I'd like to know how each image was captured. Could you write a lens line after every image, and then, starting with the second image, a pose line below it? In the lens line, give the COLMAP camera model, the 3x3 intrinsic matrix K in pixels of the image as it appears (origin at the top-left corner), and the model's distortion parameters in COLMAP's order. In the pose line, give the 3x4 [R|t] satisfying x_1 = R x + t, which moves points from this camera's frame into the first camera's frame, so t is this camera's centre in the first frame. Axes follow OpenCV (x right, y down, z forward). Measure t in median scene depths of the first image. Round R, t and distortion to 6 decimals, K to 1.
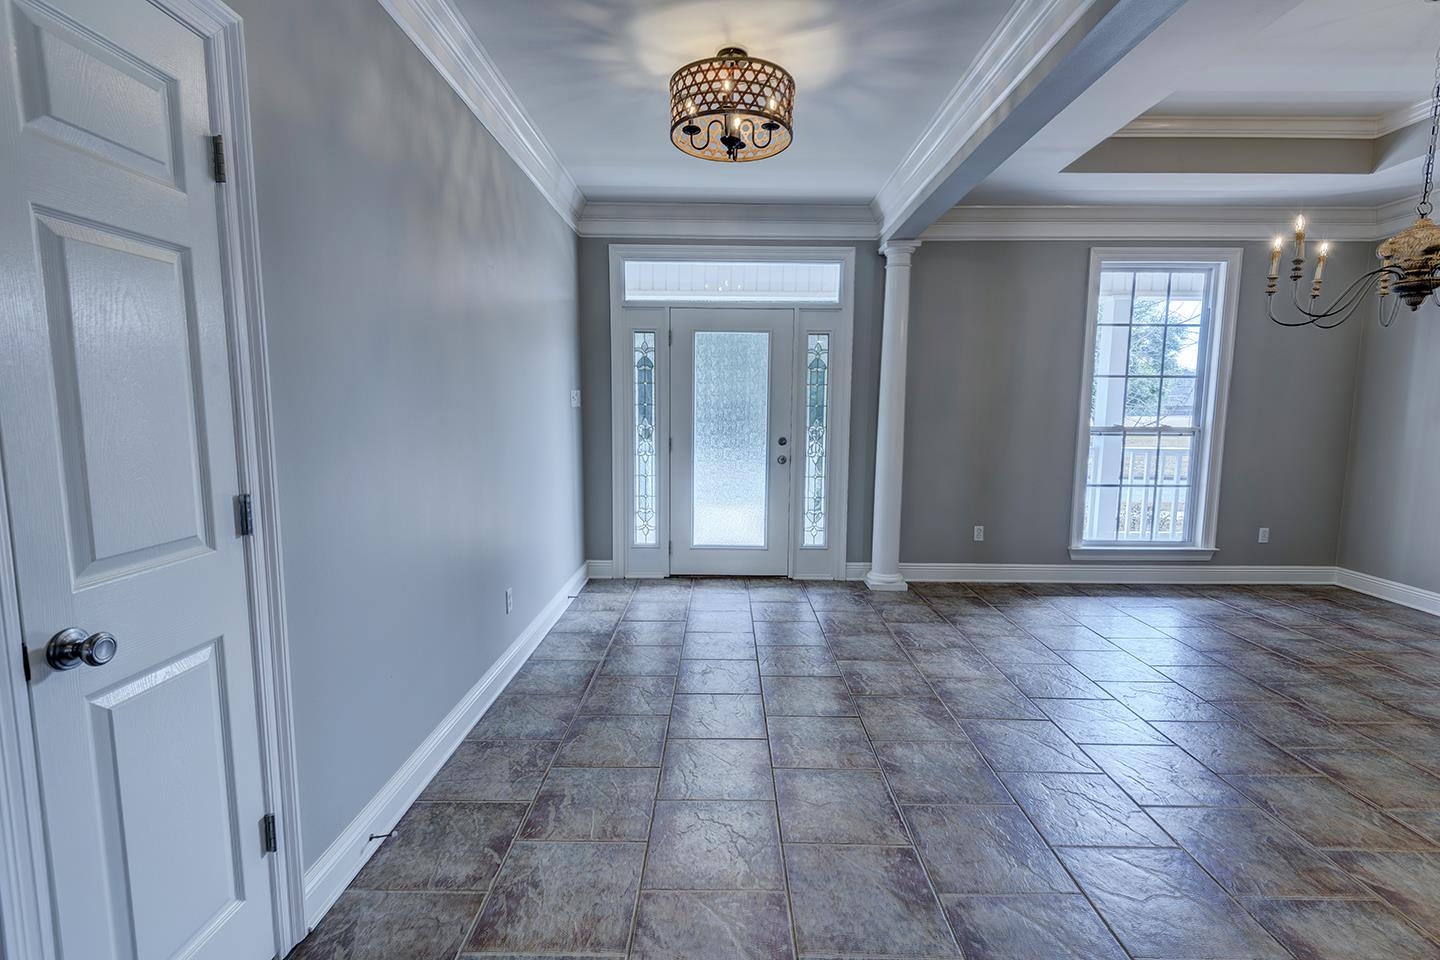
lens RADIAL K [[648.6, 0, 724.7], [0, 648.6, 477.1], [0, 0, 1]] dist [0.031588, -0.018608]
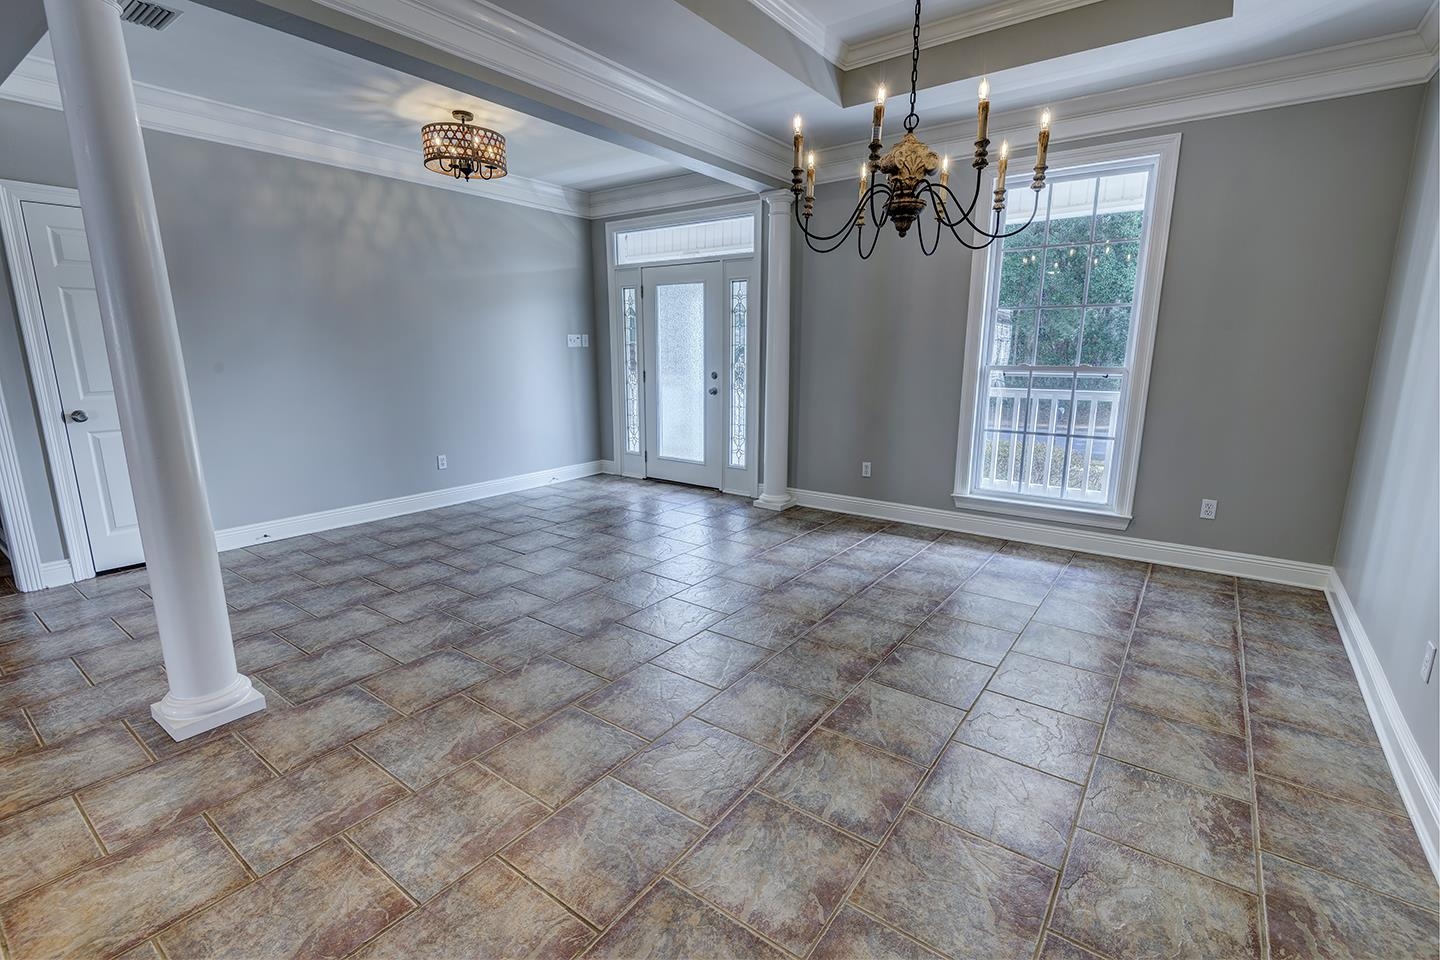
lens RADIAL K [[648.6, 0, 724.7], [0, 648.6, 477.1], [0, 0, 1]] dist [0.031588, -0.018608]
pose [[0.806793, 0.110521, -0.580405, 0.824538], [-0.059236, 0.992530, 0.106657, 0.002447], [0.587857, -0.051670, 0.807313, 0.039541]]
